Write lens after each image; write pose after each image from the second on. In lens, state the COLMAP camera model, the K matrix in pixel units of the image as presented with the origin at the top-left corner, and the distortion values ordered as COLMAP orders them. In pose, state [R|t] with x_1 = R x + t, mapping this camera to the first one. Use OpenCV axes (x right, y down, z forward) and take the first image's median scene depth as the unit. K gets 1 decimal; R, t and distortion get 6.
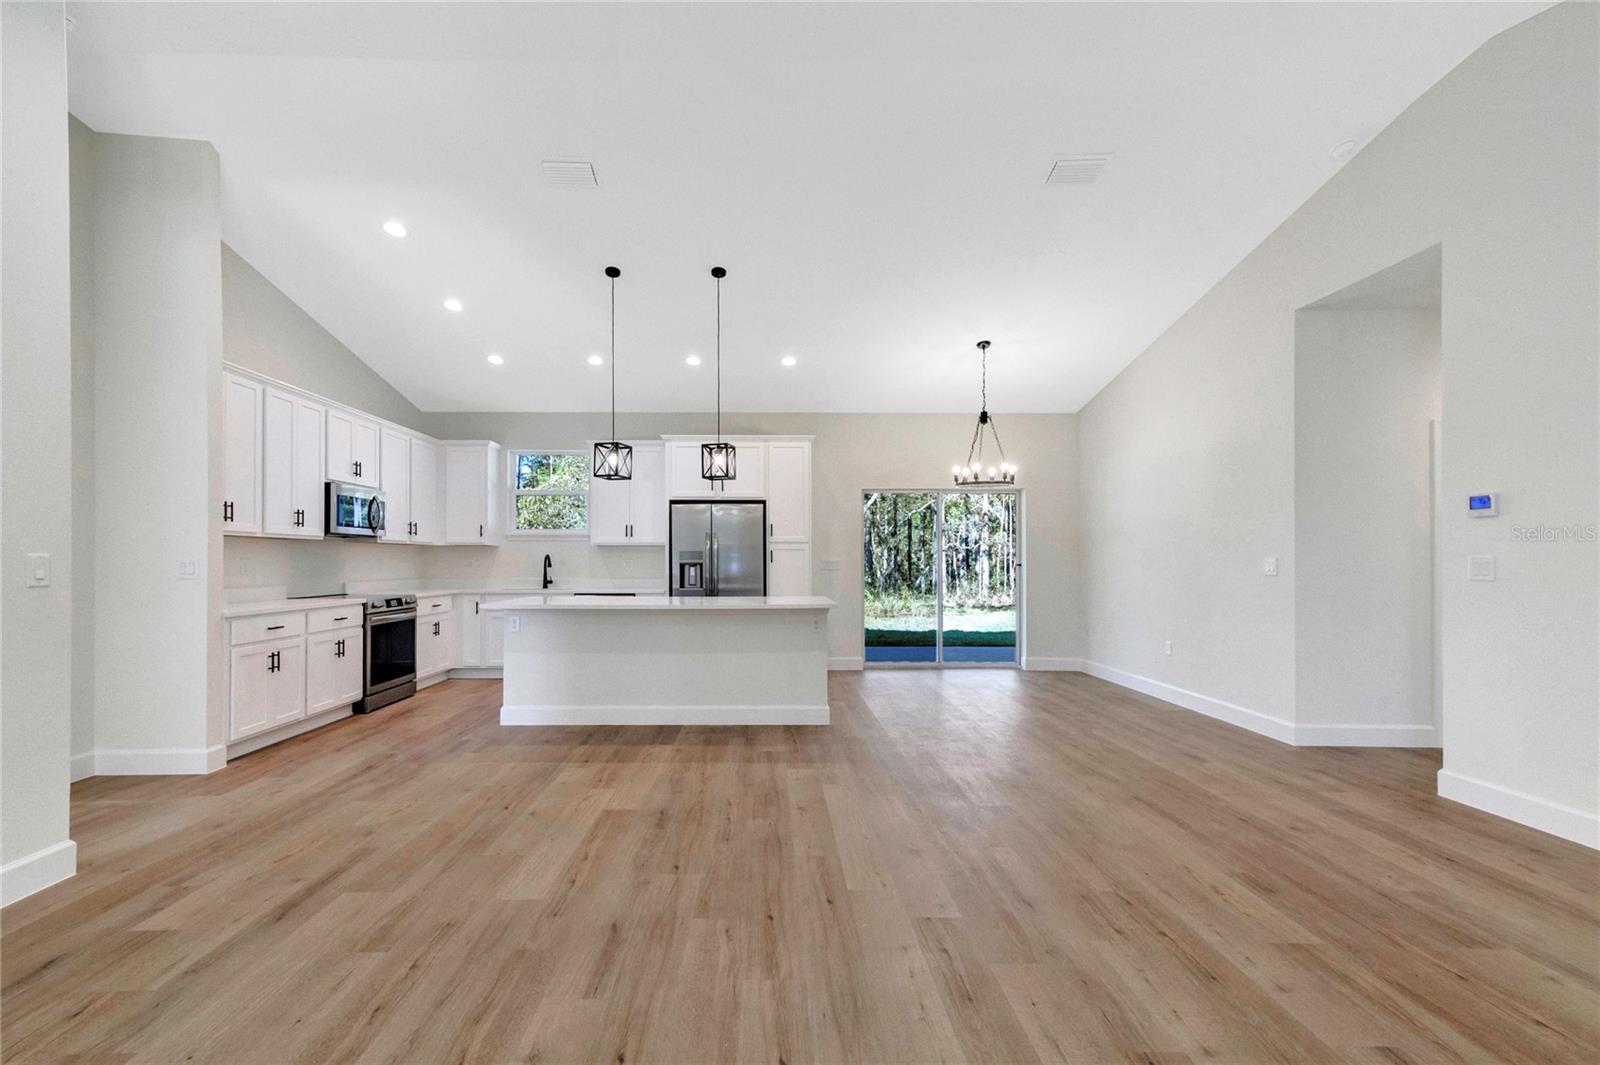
lens RADIAL K [[710.7, 0, 765.0], [0, 710.7, 558.8], [0, 0, 1]] dist [0.017655, 0.000086]
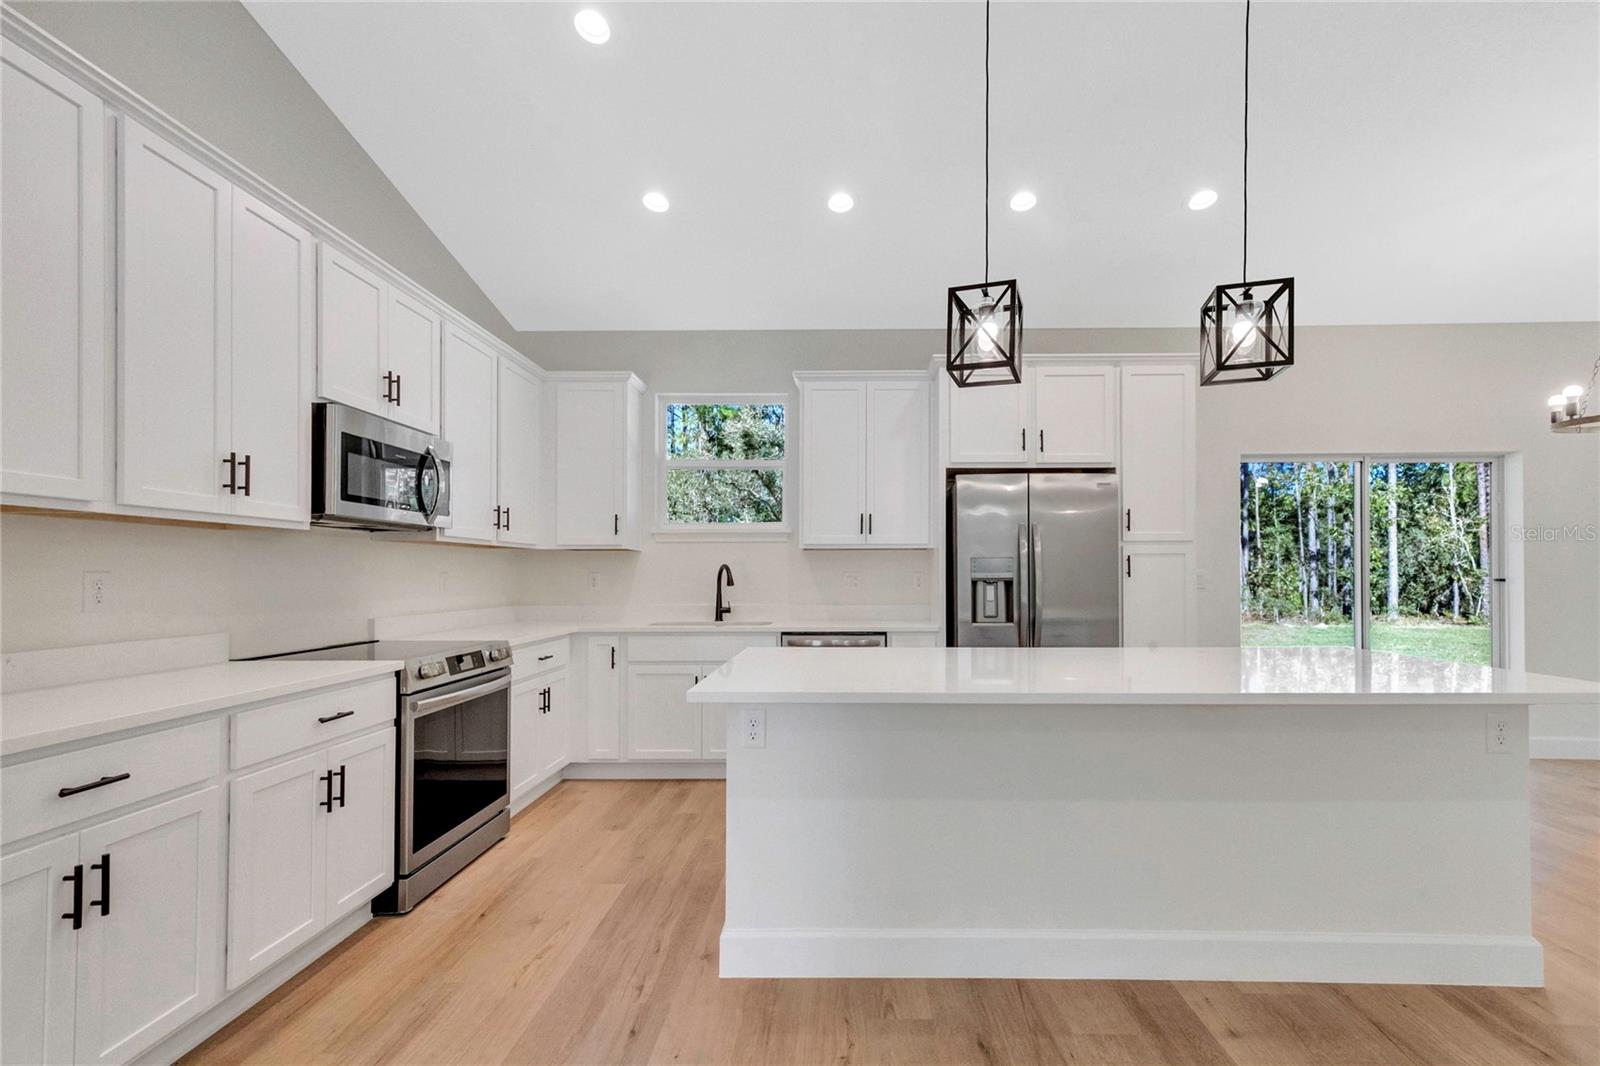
lens RADIAL K [[701.7, 0, 835.5], [0, 701.7, 568.3], [0, 0, 1]] dist [0.015235, -0.000192]
pose [[0.999969, -0.003042, -0.007245, -0.248146], [0.002999, 0.999977, -0.006033, 0.001139], [0.007263, 0.006011, 0.999956, 0.489234]]
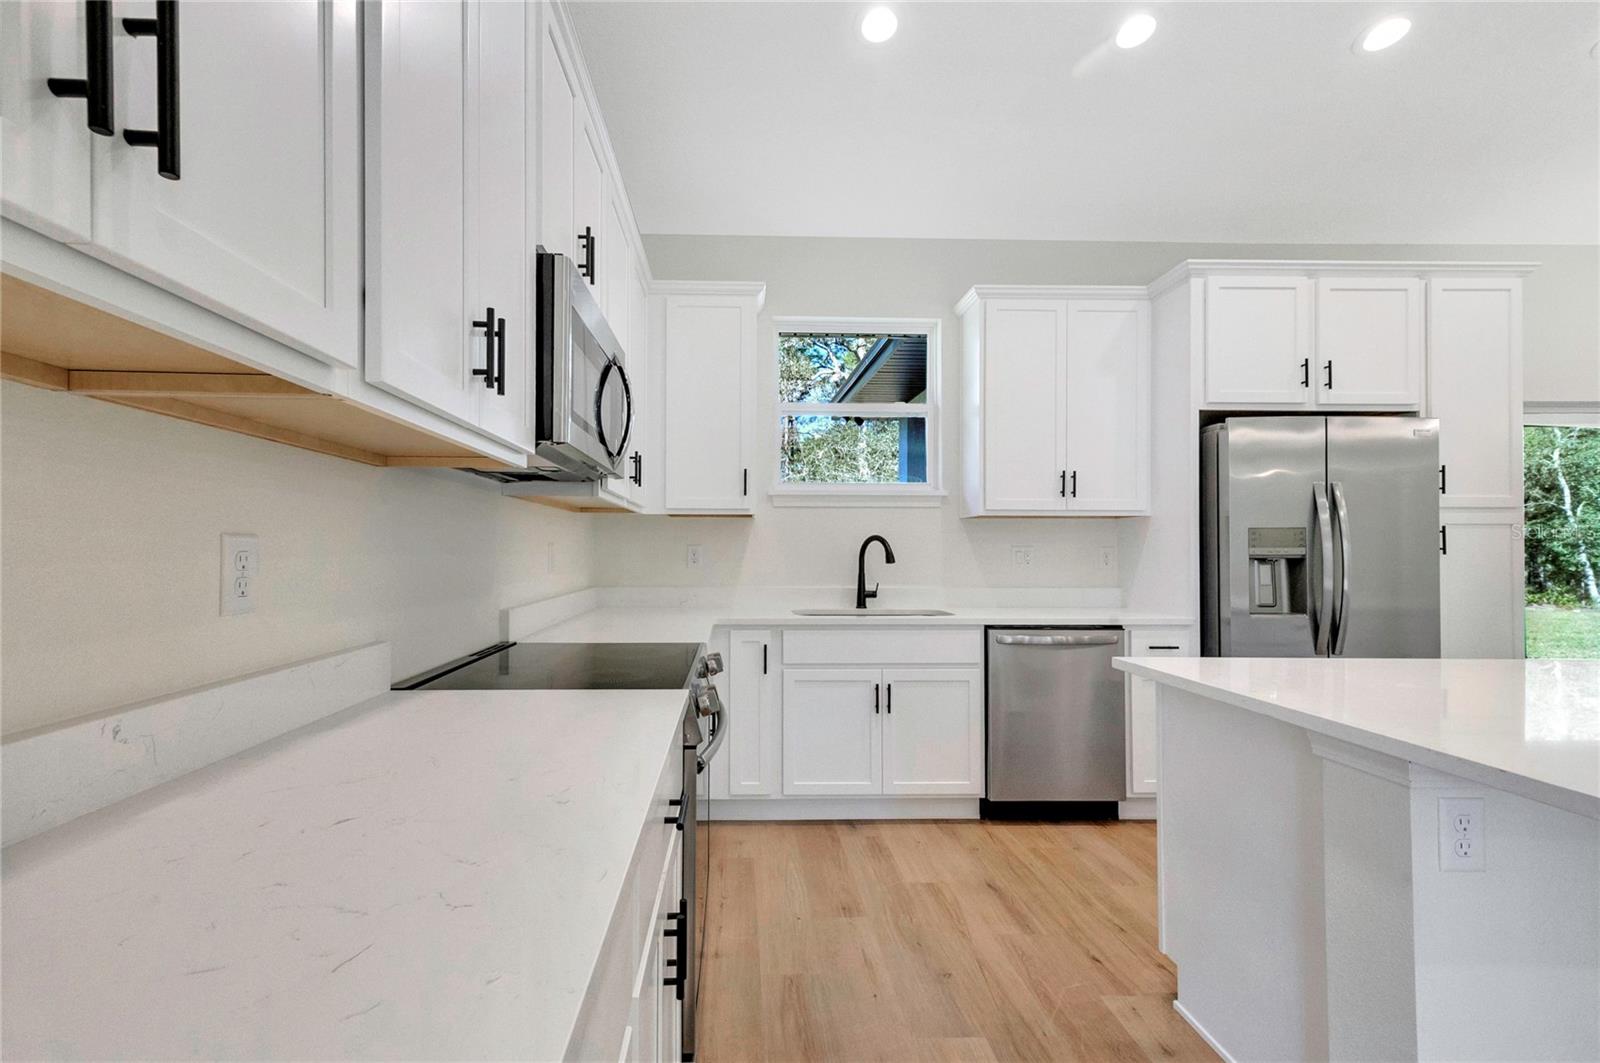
lens RADIAL K [[703.7, 0, 750.3], [0, 703.7, 543.3], [0, 0, 1]] dist [0.016079, -0.000054]
pose [[0.999507, 0.001507, 0.031359, -0.478726], [-0.001291, 0.999975, -0.006909, 0.002553], [-0.031369, 0.006865, 0.999484, 0.647920]]
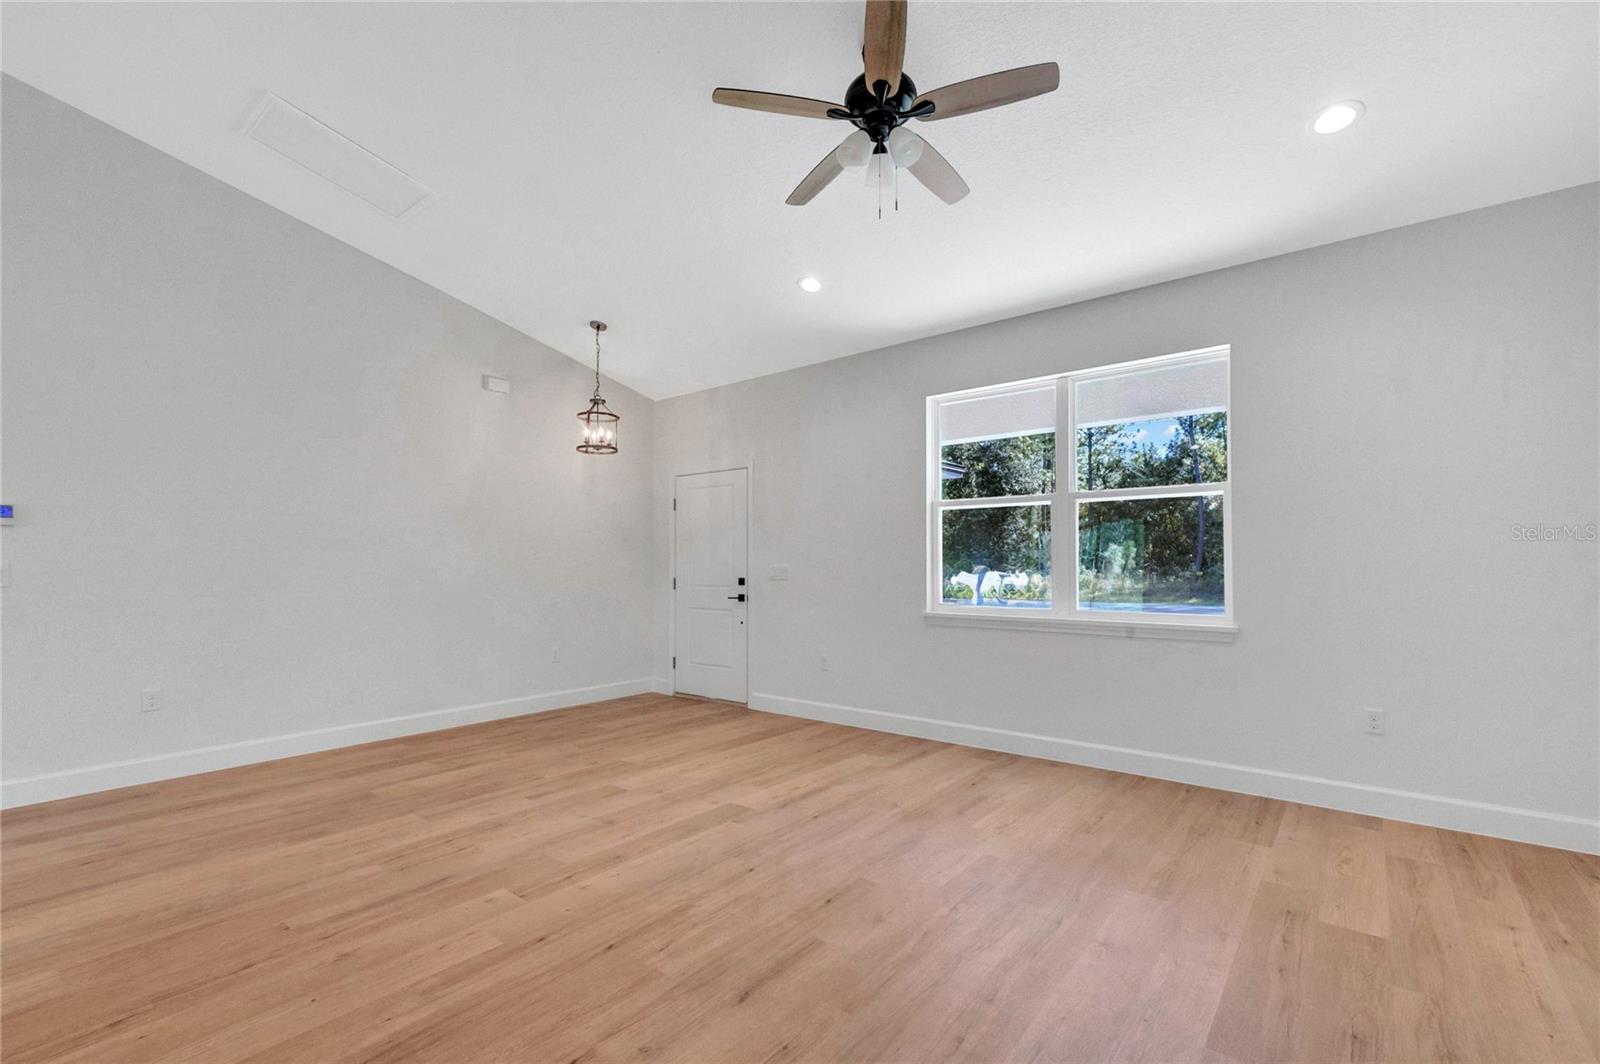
lens RADIAL K [[699.5, 0, 791.6], [0, 699.5, 558.4], [0, 0, 1]] dist [0.018327, 0.000158]
pose [[-0.781244, 0.008912, 0.624162, -0.289152], [-0.001264, 0.999873, -0.015860, 0.002529], [-0.624224, -0.013179, -0.781134, 0.600458]]
